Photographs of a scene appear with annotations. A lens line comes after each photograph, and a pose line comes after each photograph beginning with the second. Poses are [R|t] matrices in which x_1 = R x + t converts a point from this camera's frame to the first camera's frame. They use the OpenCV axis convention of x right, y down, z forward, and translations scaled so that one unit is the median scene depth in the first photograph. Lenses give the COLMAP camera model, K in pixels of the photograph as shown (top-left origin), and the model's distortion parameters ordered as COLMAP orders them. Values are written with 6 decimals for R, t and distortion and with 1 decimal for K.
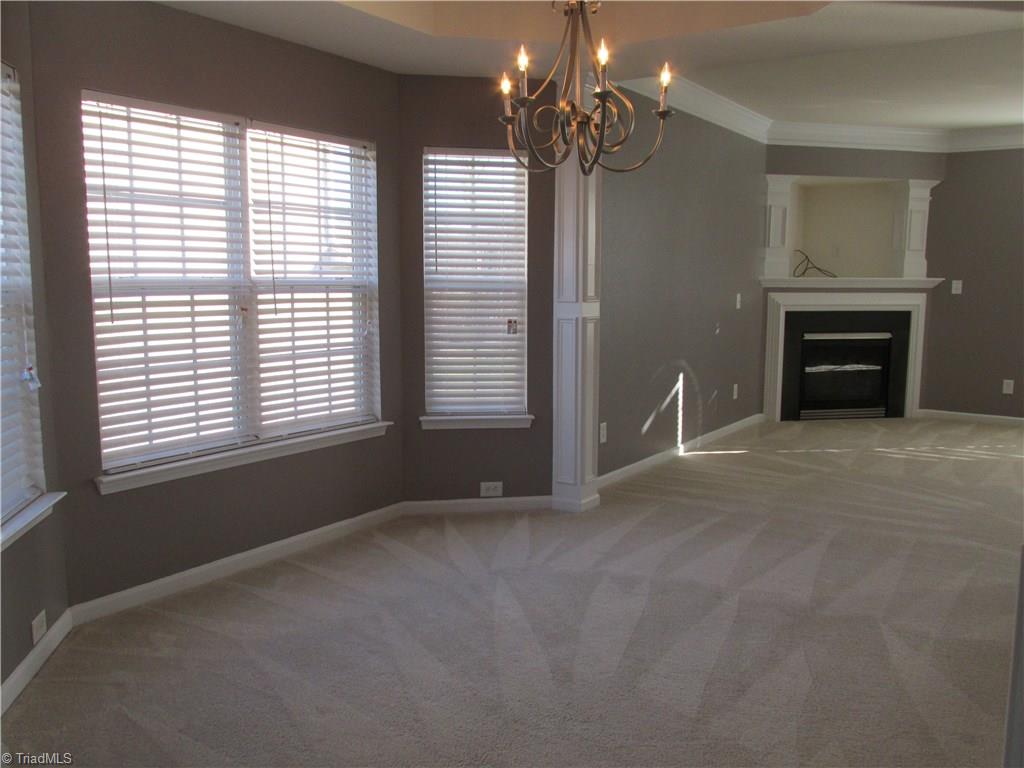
lens RADIAL K [[854.8, 0, 514.5], [0, 854.8, 384.5], [0, 0, 1]] dist [-0.036266, 0.008842]
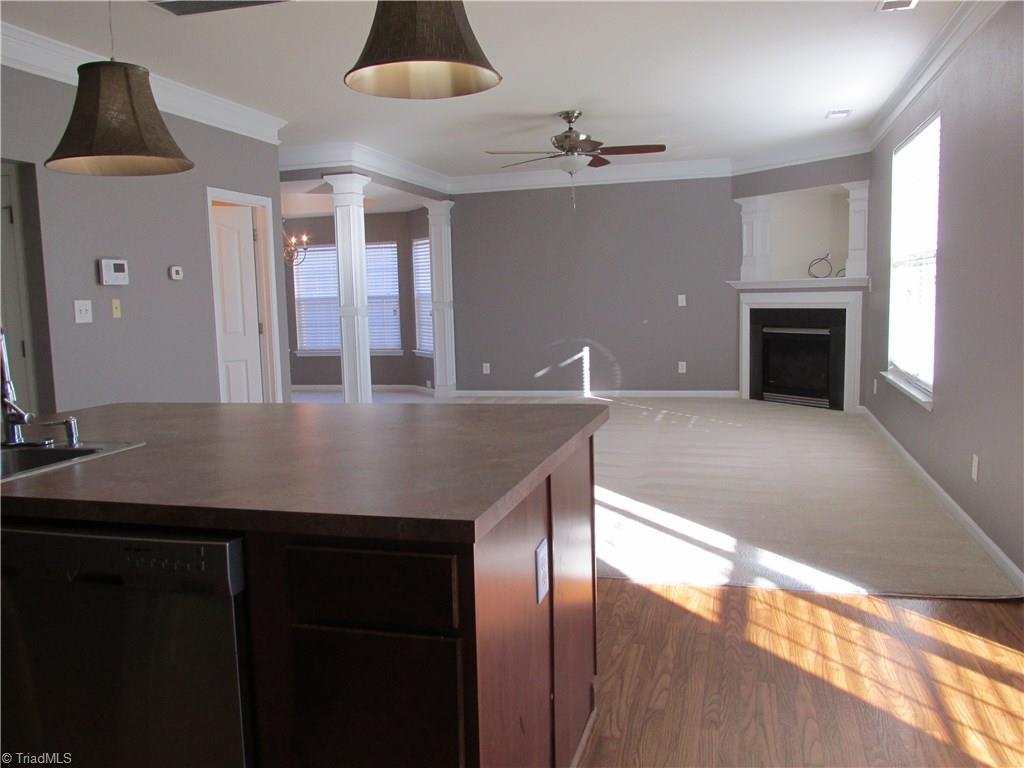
lens RADIAL K [[854.8, 0, 514.5], [0, 854.8, 384.5], [0, 0, 1]] dist [-0.036266, 0.008842]
pose [[0.332860, 0.086720, -0.938980, 1.336433], [-0.085170, 0.994457, 0.061651, -0.024176], [0.939122, 0.059452, 0.338401, 0.274747]]
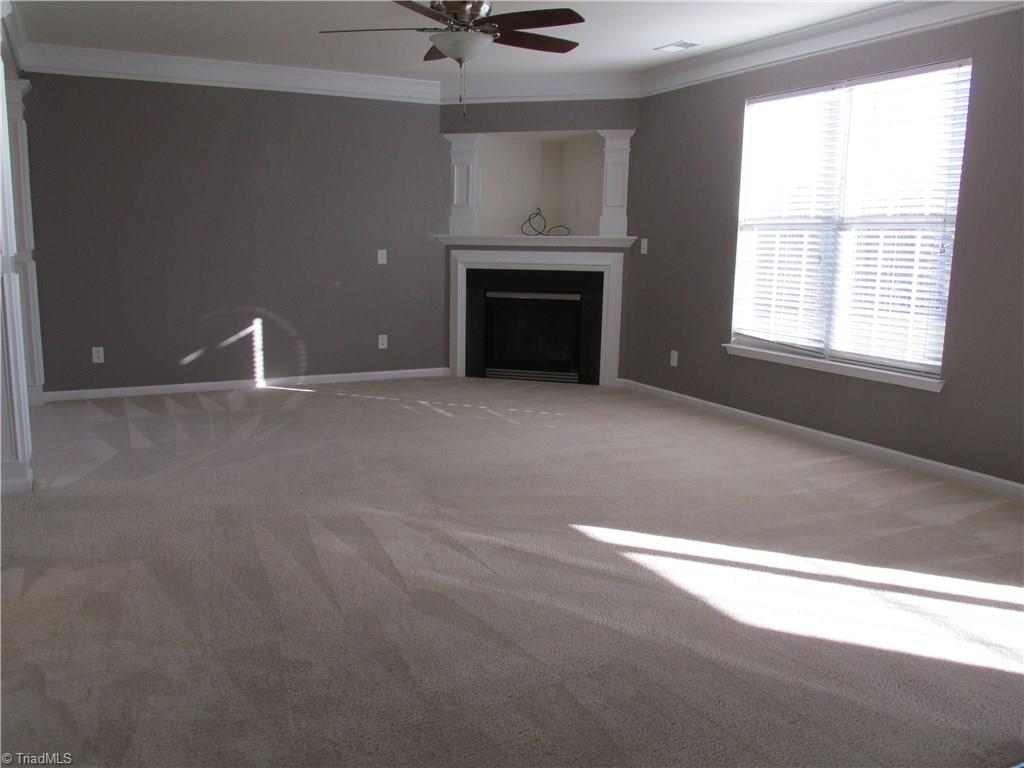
lens RADIAL K [[854.8, 0, 514.5], [0, 854.8, 384.5], [0, 0, 1]] dist [-0.036266, 0.008842]
pose [[0.881716, 0.084831, -0.464092, 0.840285], [-0.065567, 0.996189, 0.057524, -0.010562], [0.467203, -0.020291, 0.883917, 0.119679]]
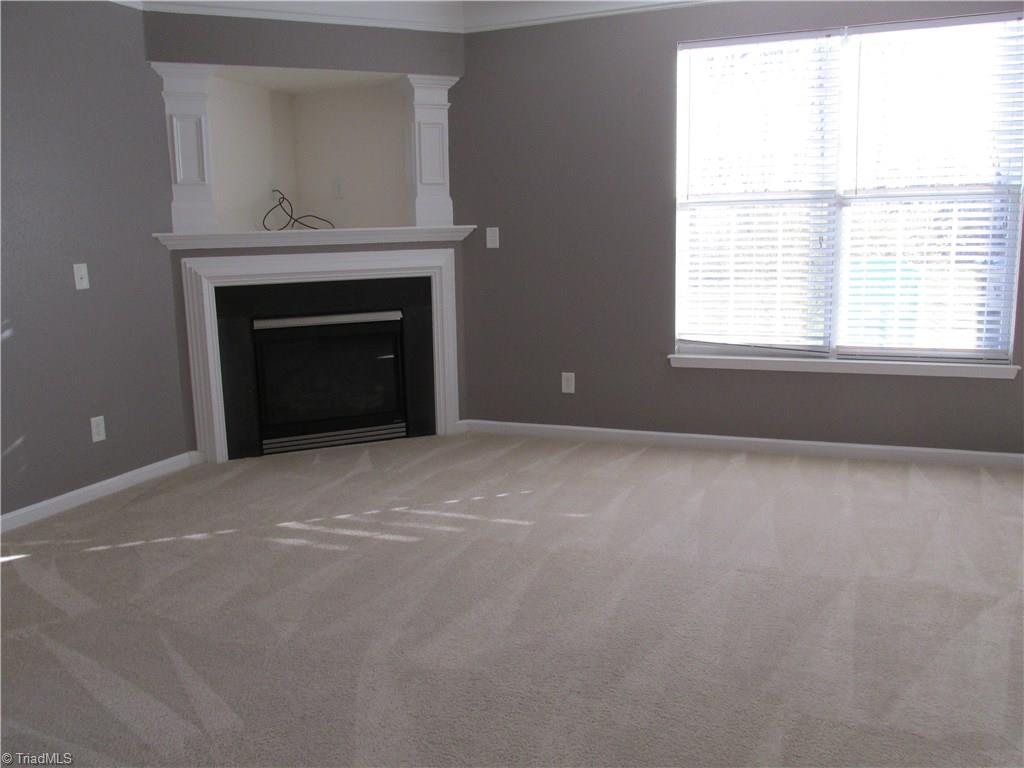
lens RADIAL K [[854.8, 0, 514.5], [0, 854.8, 384.5], [0, 0, 1]] dist [-0.036266, 0.008842]
pose [[0.971836, -0.069793, 0.225084, 0.379746], [0.058289, 0.996650, 0.057368, -0.037207], [-0.228334, -0.042632, 0.972649, 0.334588]]
